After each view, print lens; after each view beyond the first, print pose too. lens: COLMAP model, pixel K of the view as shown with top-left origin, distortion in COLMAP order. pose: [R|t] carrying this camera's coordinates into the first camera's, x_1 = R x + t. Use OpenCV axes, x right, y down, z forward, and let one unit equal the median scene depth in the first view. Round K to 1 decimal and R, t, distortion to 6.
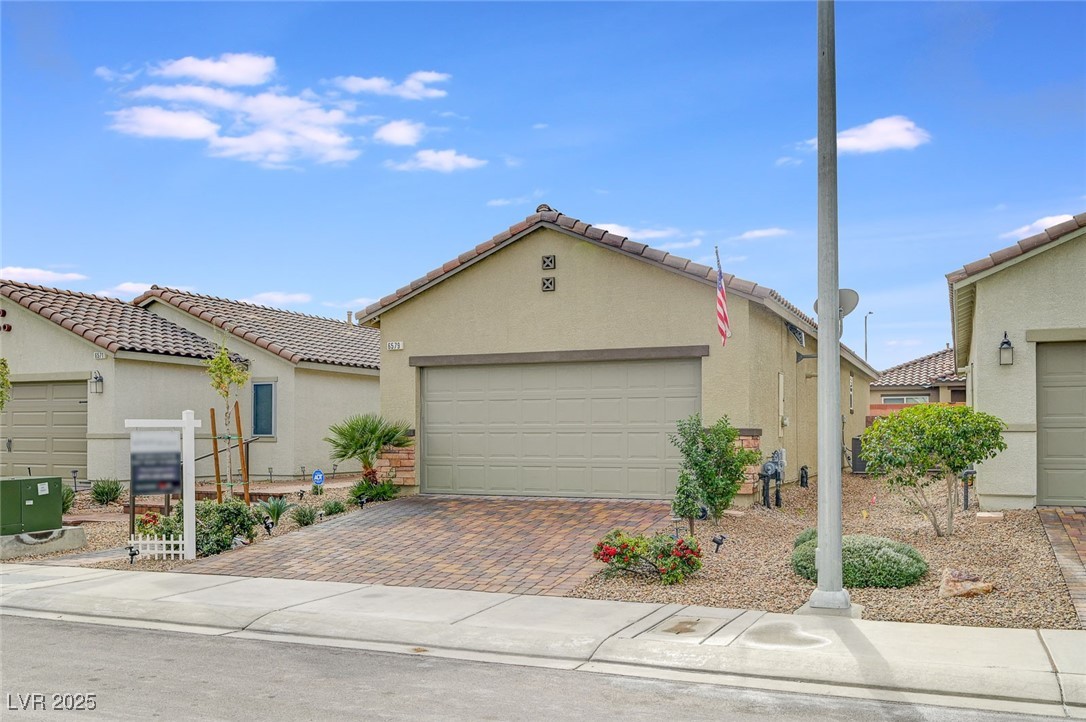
lens RADIAL K [[962.7, 0, 544.4], [0, 962.7, 423.2], [0, 0, 1]] dist [-0.008458, -0.004084]
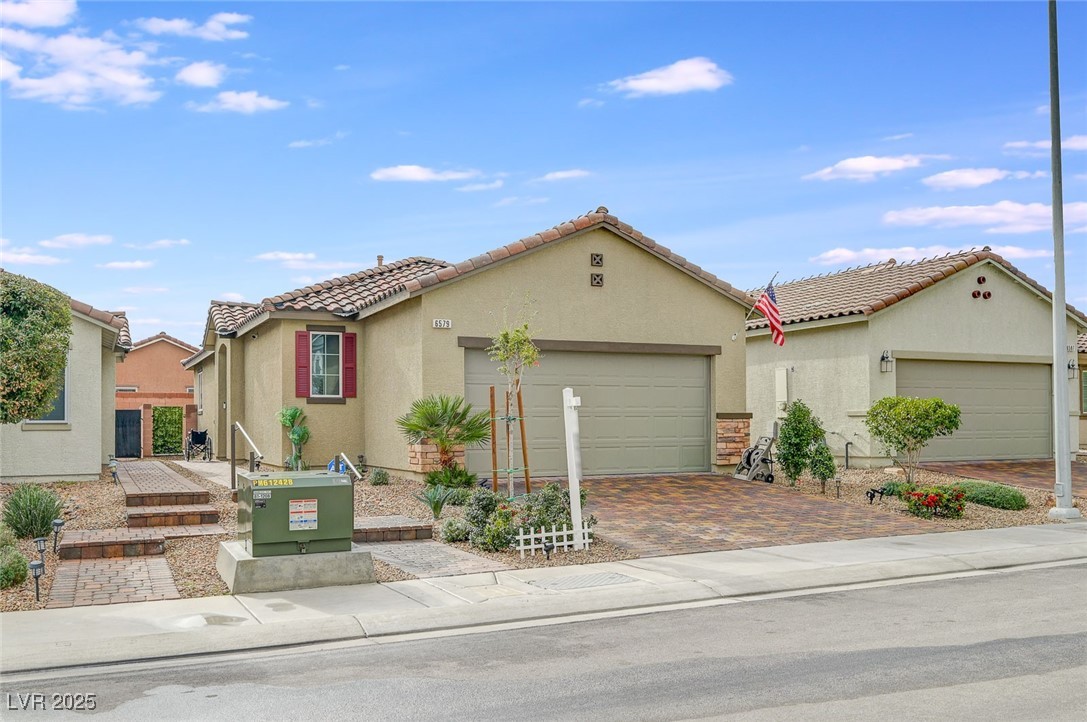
lens RADIAL K [[963.5, 0, 544.9], [0, 963.5, 423.3], [0, 0, 1]] dist [-0.008458, -0.004084]
pose [[0.657303, -0.002090, 0.753623, -0.857909], [-0.003869, 0.999974, 0.006148, 0.011429], [-0.753616, -0.006957, 0.657278, 0.327291]]
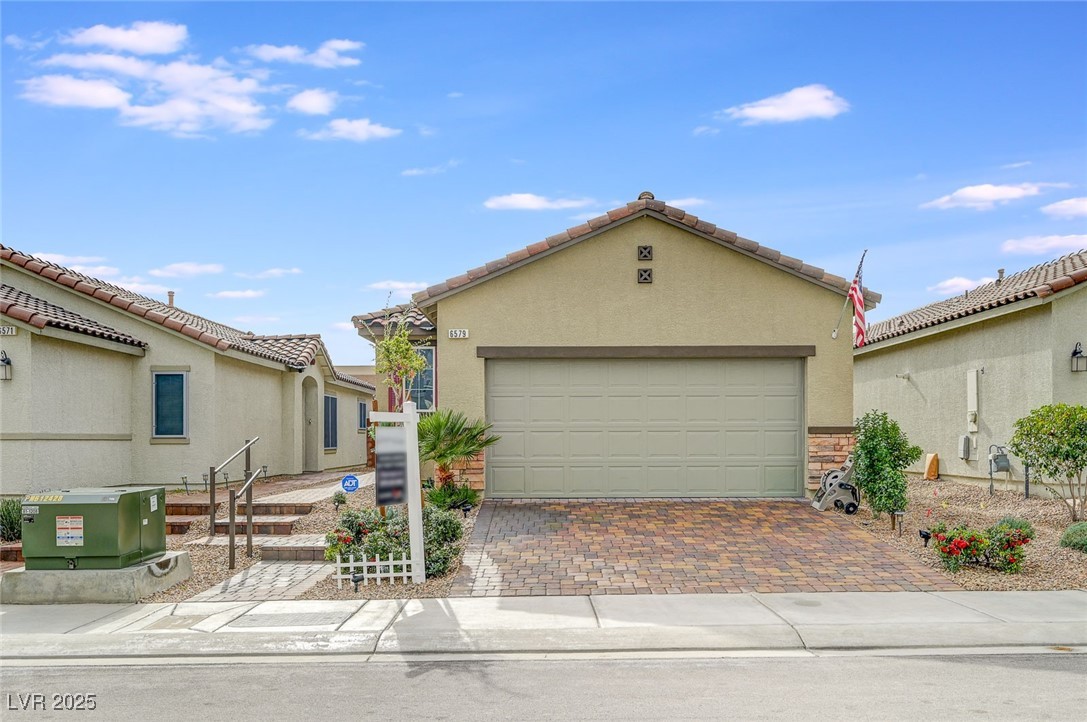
lens RADIAL K [[975.4, 0, 544.7], [0, 975.4, 441.0], [0, 0, 1]] dist [-0.002270, -0.007205]
pose [[0.915015, -0.003777, 0.403403, -0.479848], [-0.002139, 0.999897, 0.014213, 0.006261], [-0.403415, -0.013868, 0.914912, 0.150432]]
